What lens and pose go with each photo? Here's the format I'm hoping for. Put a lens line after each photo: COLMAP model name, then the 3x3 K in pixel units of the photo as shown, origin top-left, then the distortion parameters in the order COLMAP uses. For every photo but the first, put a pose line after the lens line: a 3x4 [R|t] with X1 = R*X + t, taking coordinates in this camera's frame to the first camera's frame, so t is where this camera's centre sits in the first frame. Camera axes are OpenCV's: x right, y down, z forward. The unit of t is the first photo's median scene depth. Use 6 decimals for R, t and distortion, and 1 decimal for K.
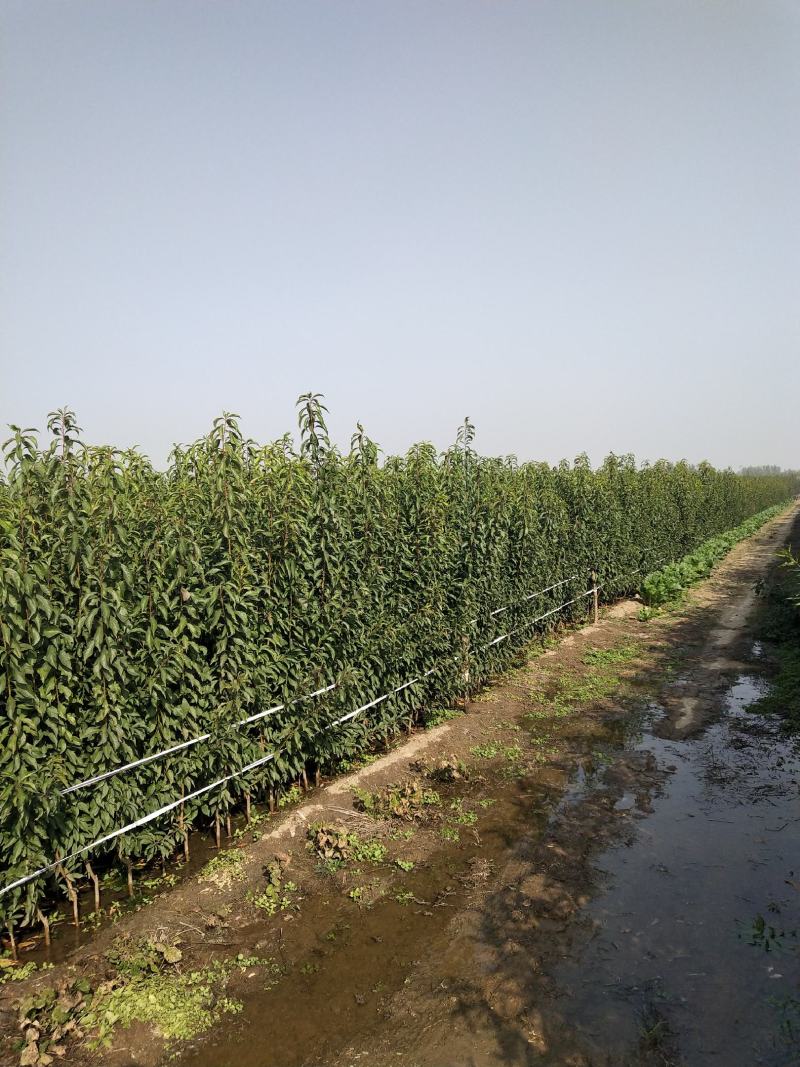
lens RADIAL K [[816.6, 0, 393.8], [0, 816.6, 537.5], [0, 0, 1]] dist [-0.009598, 0.040688]
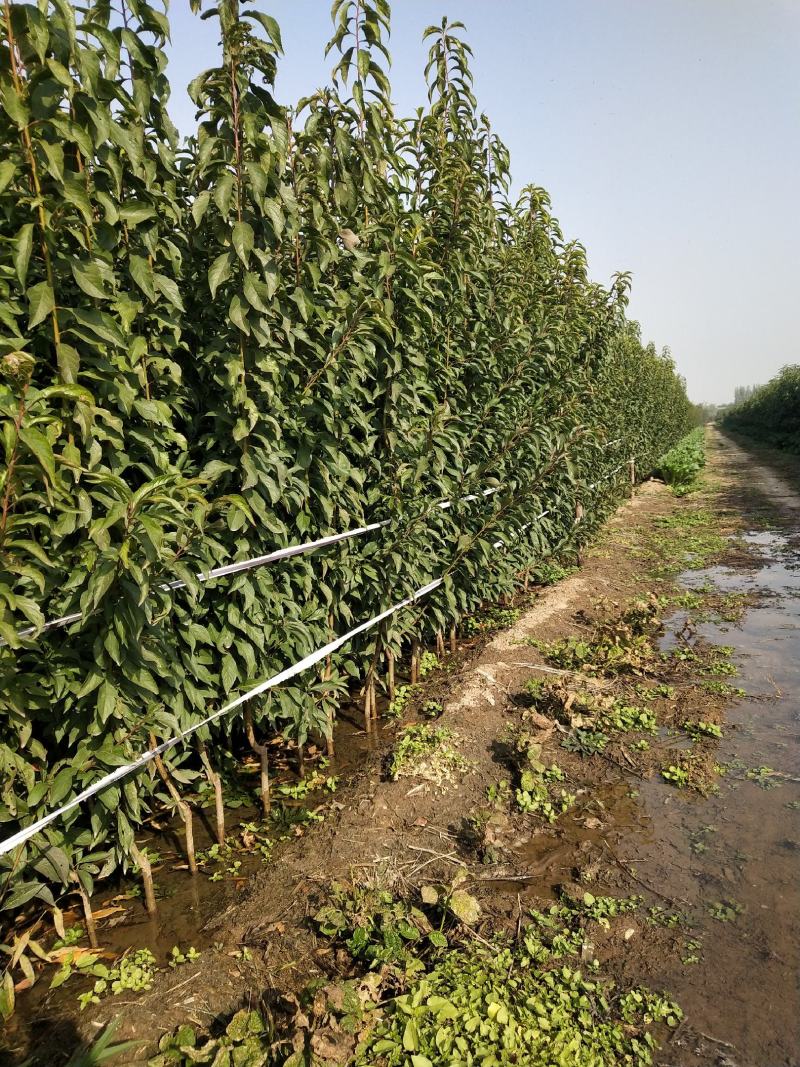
lens RADIAL K [[816.6, 0, 393.8], [0, 816.6, 537.5], [0, 0, 1]] dist [-0.009598, 0.040688]
pose [[0.993415, -0.047385, 0.104314, -0.242823], [0.040531, 0.996938, 0.066875, 0.189213], [-0.107164, -0.062206, 0.992293, 0.391710]]
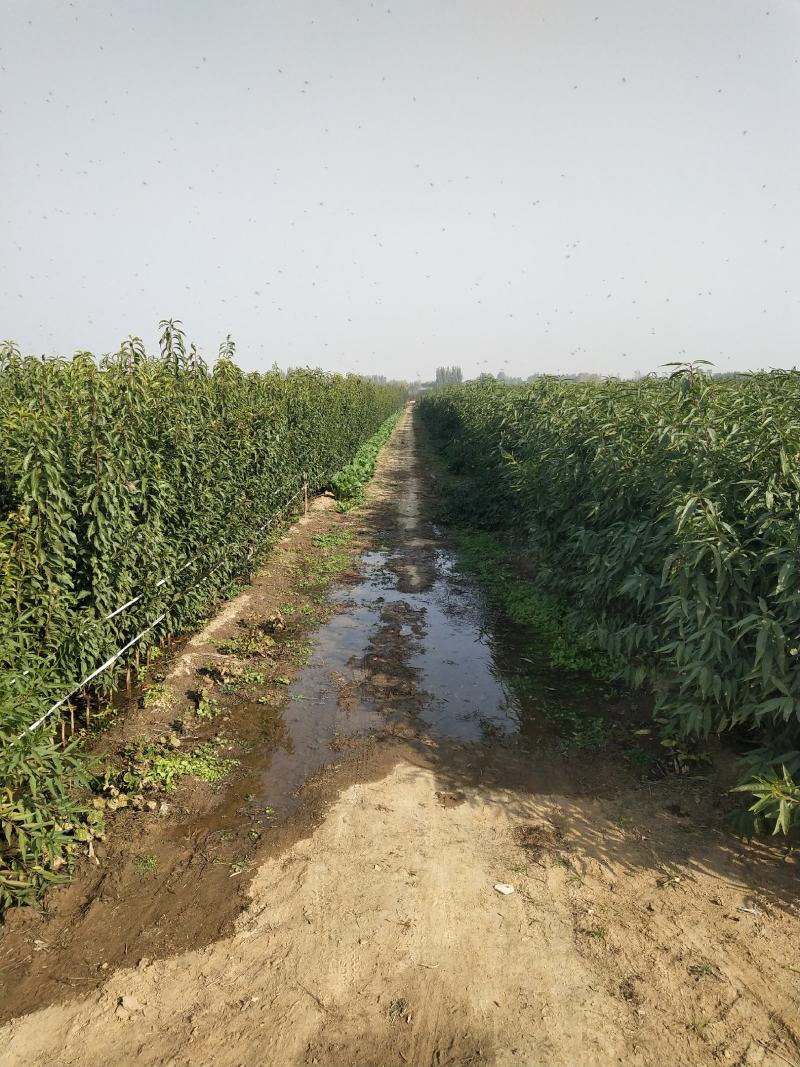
lens RADIAL K [[816.6, 0, 393.8], [0, 816.6, 537.5], [0, 0, 1]] dist [-0.009598, 0.040688]
pose [[0.899185, -0.037217, 0.435984, -0.369889], [-0.015159, 0.993129, 0.116041, -0.003928], [-0.437307, -0.110951, 0.892442, -0.261385]]
